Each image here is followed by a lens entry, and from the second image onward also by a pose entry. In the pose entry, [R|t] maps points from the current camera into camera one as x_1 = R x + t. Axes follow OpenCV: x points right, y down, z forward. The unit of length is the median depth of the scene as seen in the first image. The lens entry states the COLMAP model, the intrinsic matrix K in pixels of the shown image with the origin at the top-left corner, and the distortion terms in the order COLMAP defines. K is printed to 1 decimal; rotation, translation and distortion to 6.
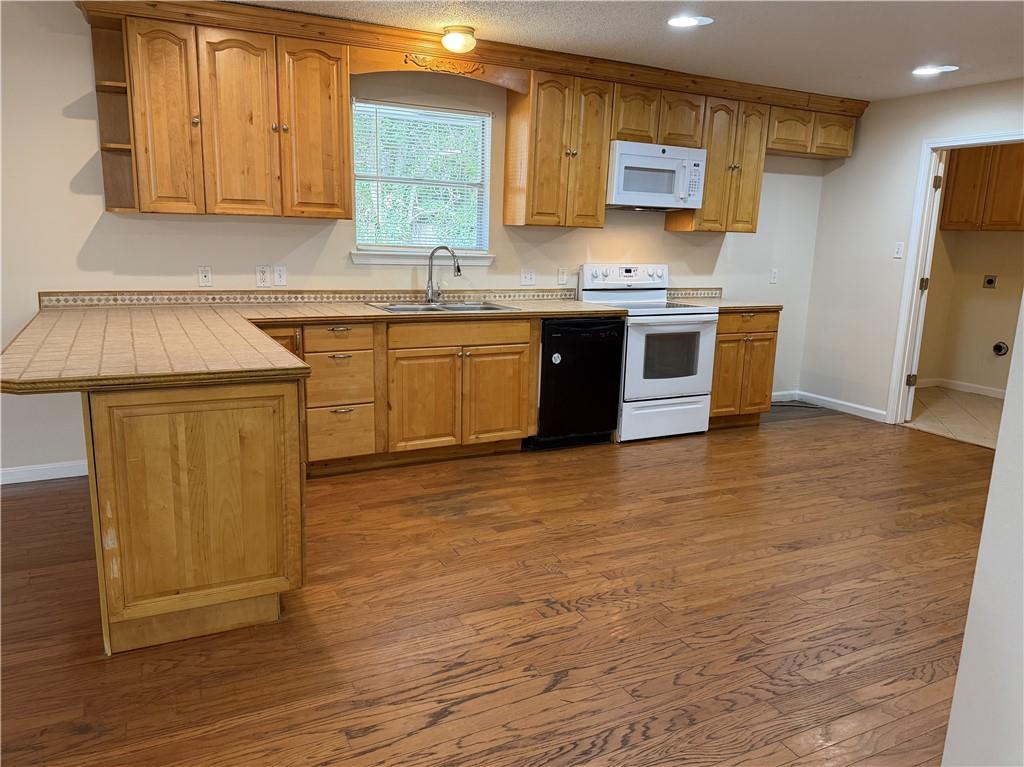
lens RADIAL K [[733.5, 0, 512.0], [0, 733.5, 383.5], [0, 0, 1]] dist [0.162628, -0.274471]
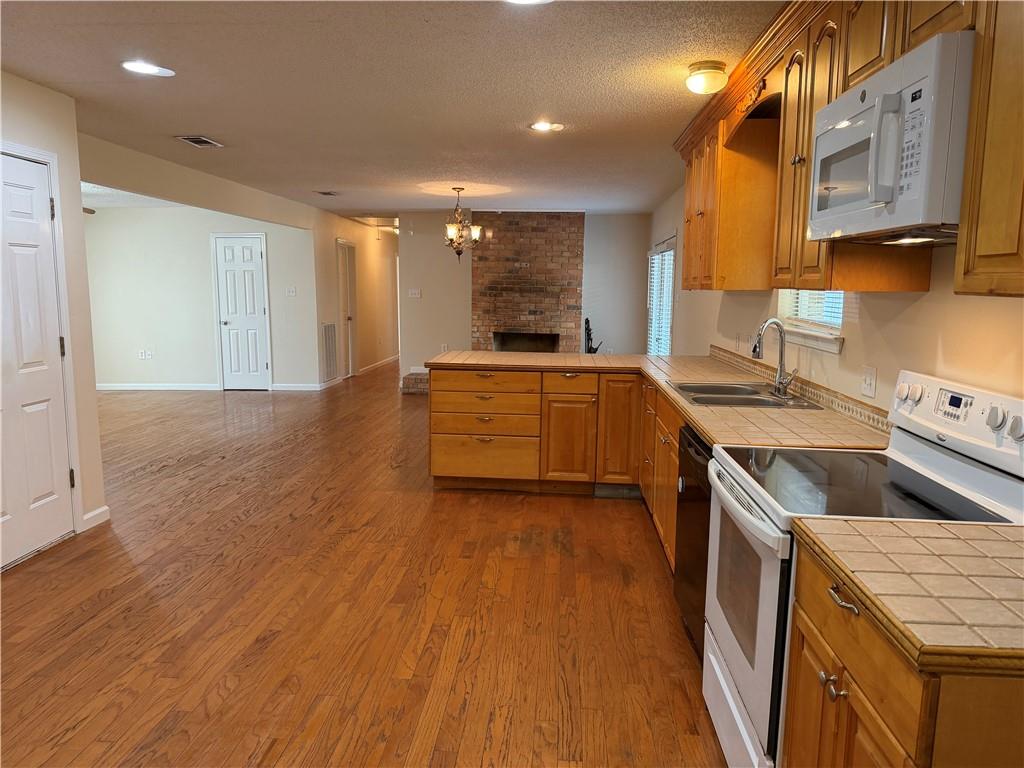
lens RADIAL K [[709.4, 0, 517.5], [0, 709.4, 383.2], [0, 0, 1]] dist [0.110537, -0.169938]
pose [[-0.508032, 0.080962, -0.857525, 0.669851], [-0.196851, 0.958311, 0.207100, -0.222503], [0.838542, 0.274018, -0.470915, 1.134519]]
